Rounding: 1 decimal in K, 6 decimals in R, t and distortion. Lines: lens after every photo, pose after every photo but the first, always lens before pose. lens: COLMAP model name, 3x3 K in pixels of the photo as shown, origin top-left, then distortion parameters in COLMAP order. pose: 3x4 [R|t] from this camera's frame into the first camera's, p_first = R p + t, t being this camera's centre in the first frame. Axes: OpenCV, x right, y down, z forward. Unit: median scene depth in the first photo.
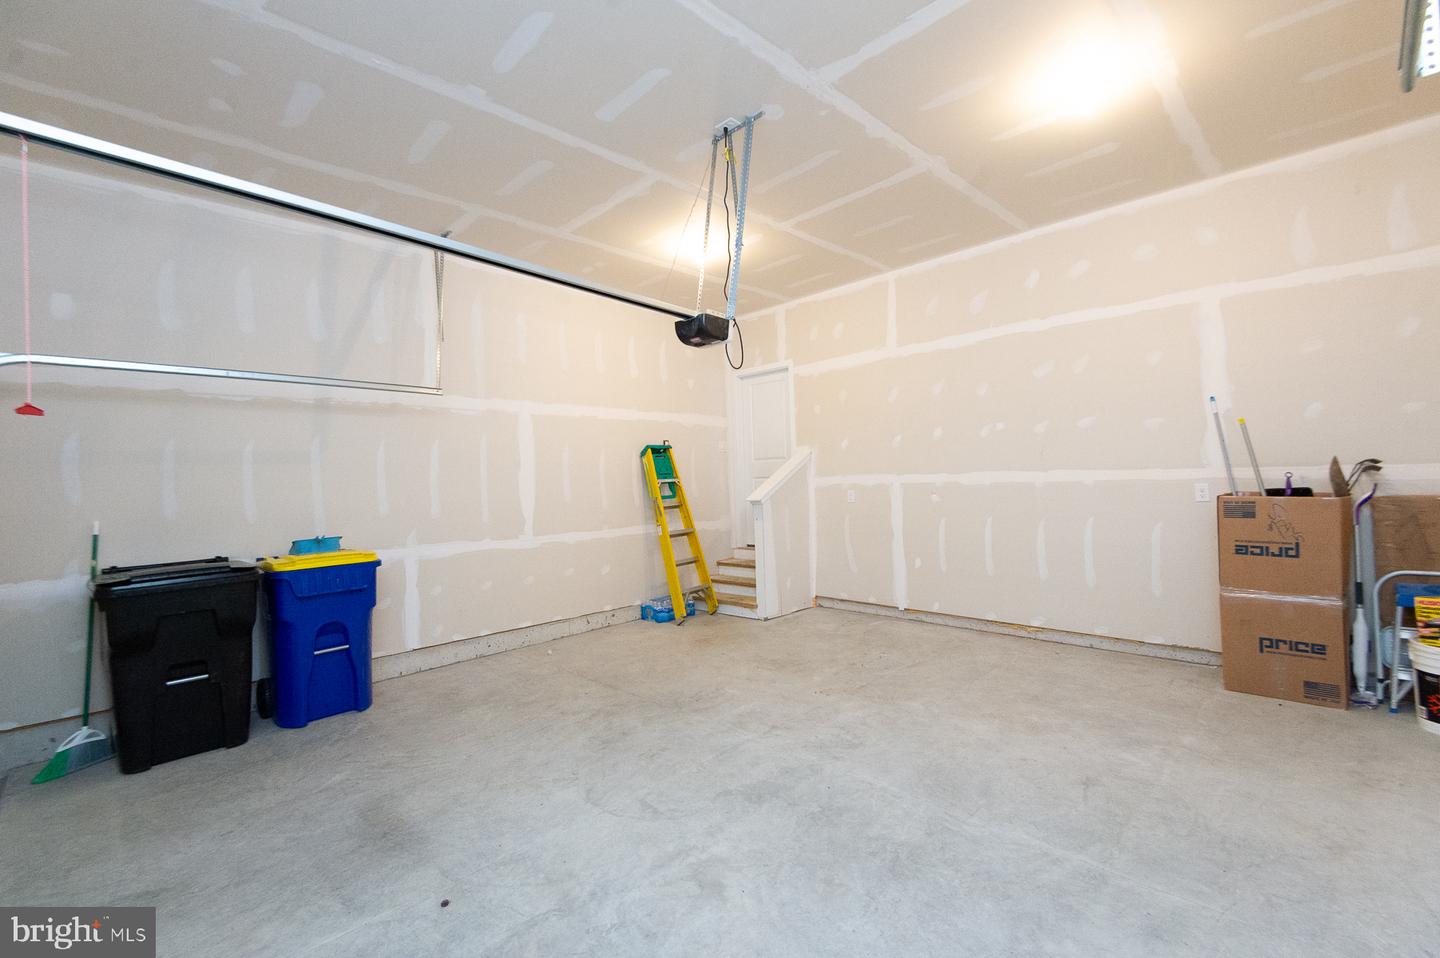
lens RADIAL K [[630.9, 0, 718.2], [0, 630.9, 477.2], [0, 0, 1]] dist [0.033176, -0.015858]
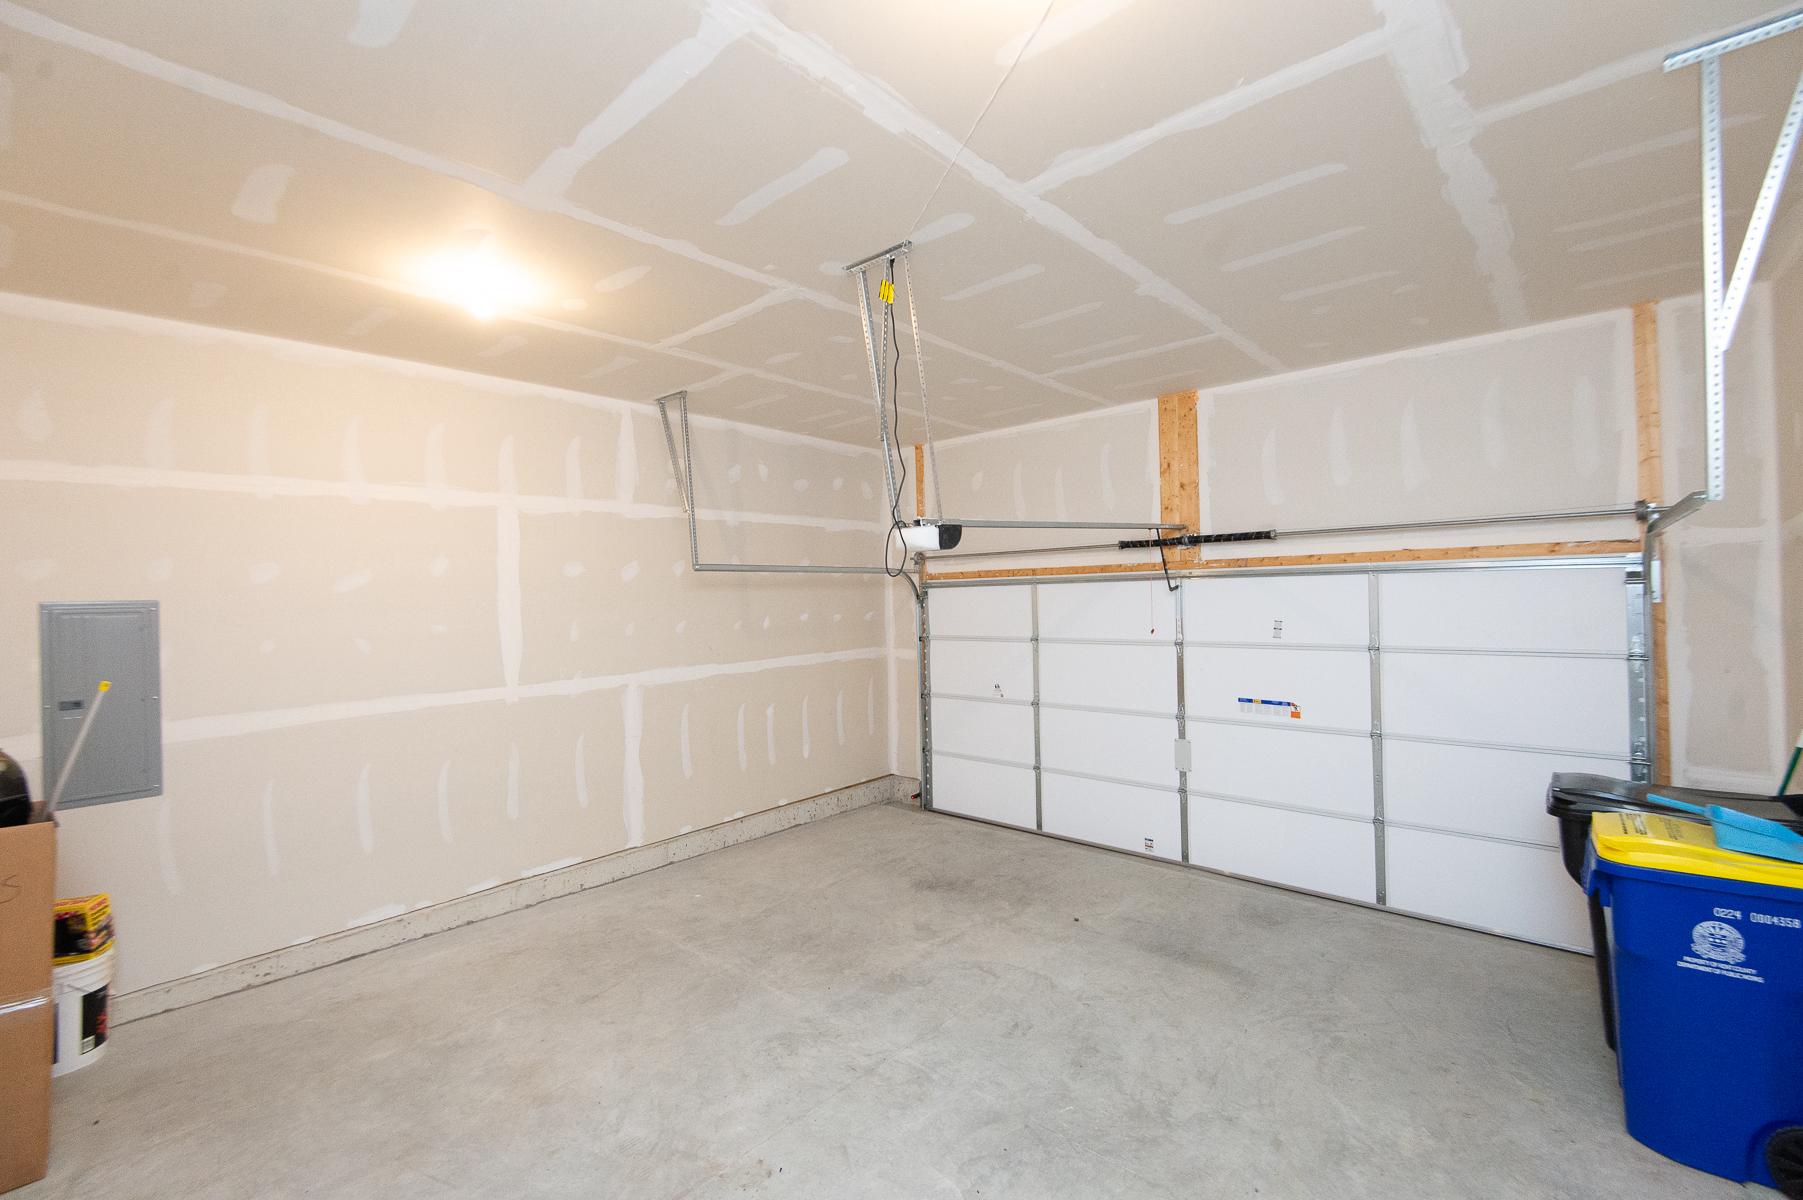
lens RADIAL K [[771.1, 0, 919.6], [0, 771.1, 598.8], [0, 0, 1]] dist [0.028368, -0.015953]
pose [[-0.994314, 0.053359, -0.092158, 0.074281], [0.053346, 0.998573, 0.002606, -0.118632], [0.092166, -0.002326, -0.995741, 1.625691]]
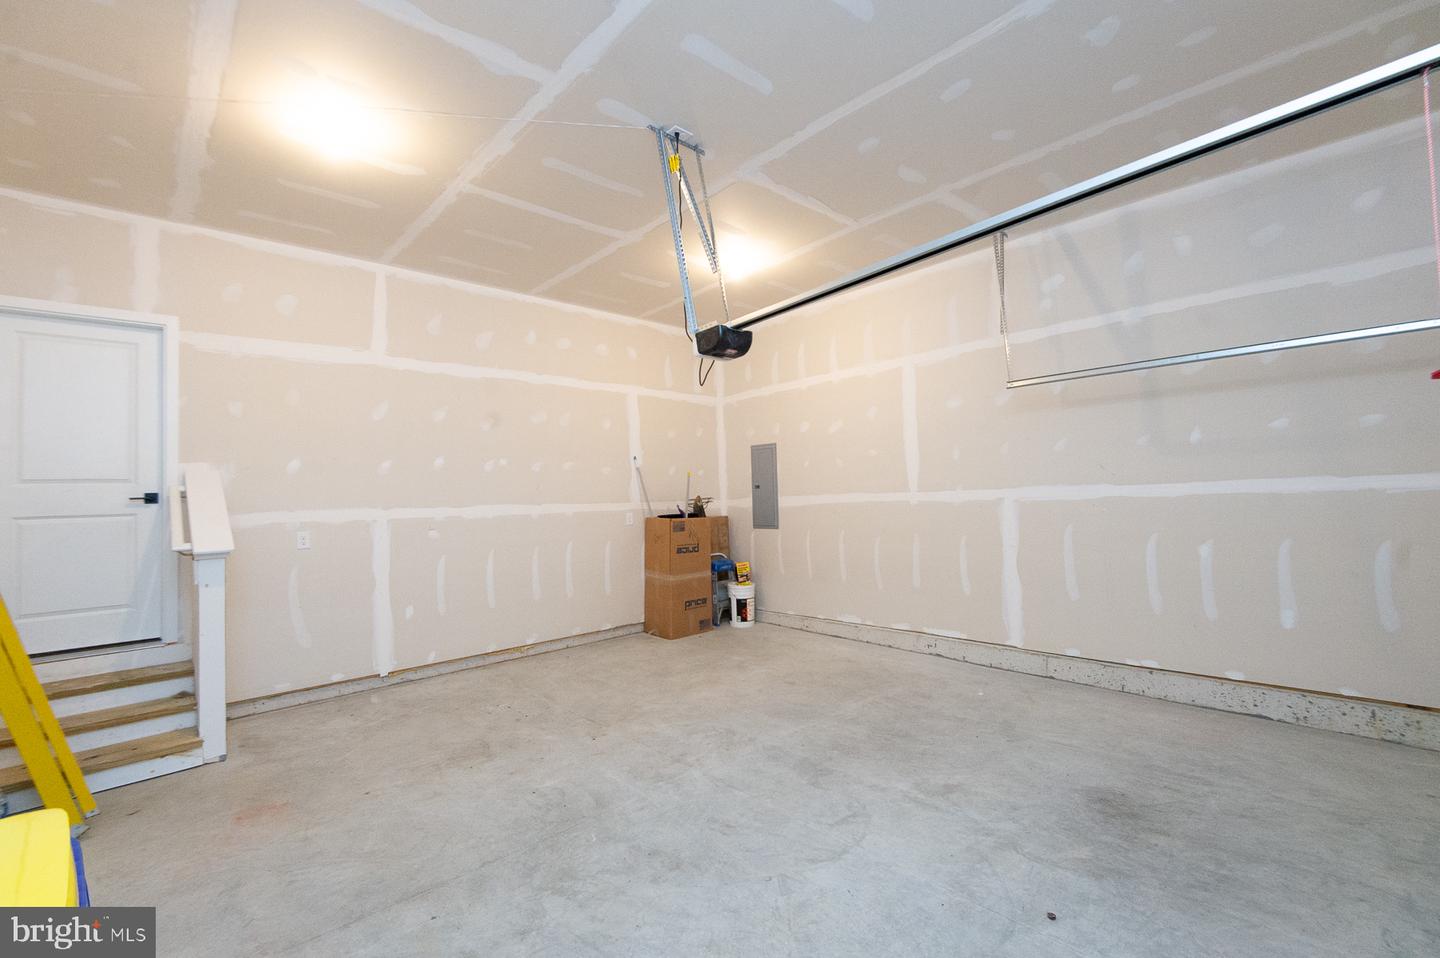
lens RADIAL K [[639.0, 0, 720.0], [0, 639.0, 479.0], [0, 0, 1]] dist [0.034290, -0.019883]
pose [[0.017076, 0.059631, 0.998074, -0.779023], [0.025544, 0.997868, -0.060056, 0.026749], [-0.999528, 0.026521, 0.015516, 0.786335]]
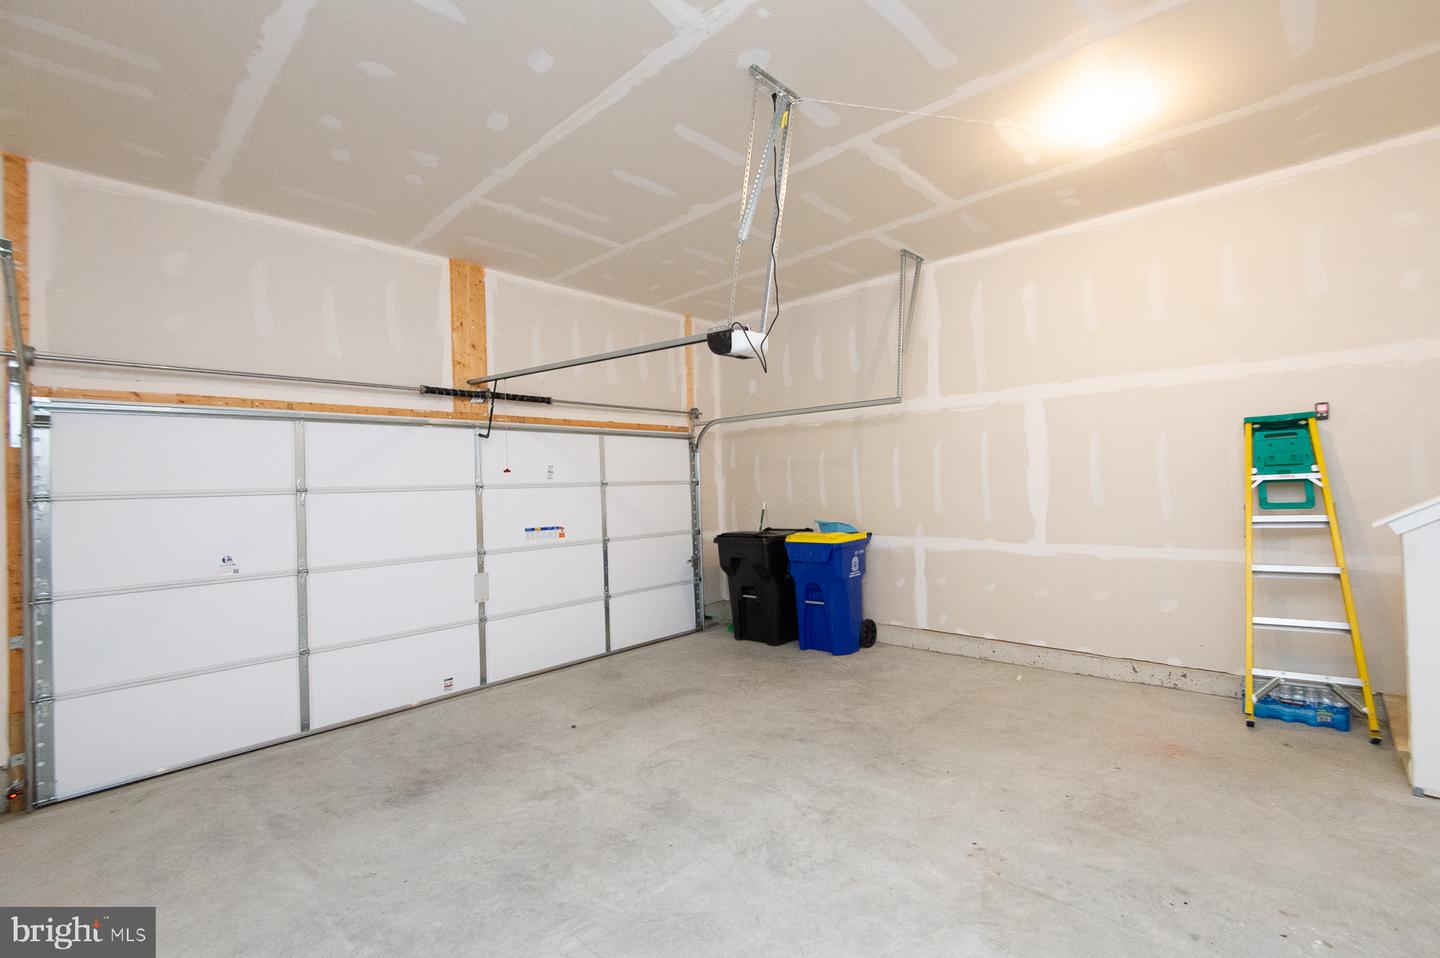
lens RADIAL K [[630.9, 0, 718.2], [0, 630.9, 477.2], [0, 0, 1]] dist [0.033176, -0.015858]
pose [[0.042223, 0.016369, -0.998974, 0.750819], [0.035699, 0.999203, 0.017881, -0.036192], [0.998470, -0.036418, 0.041605, 0.730435]]
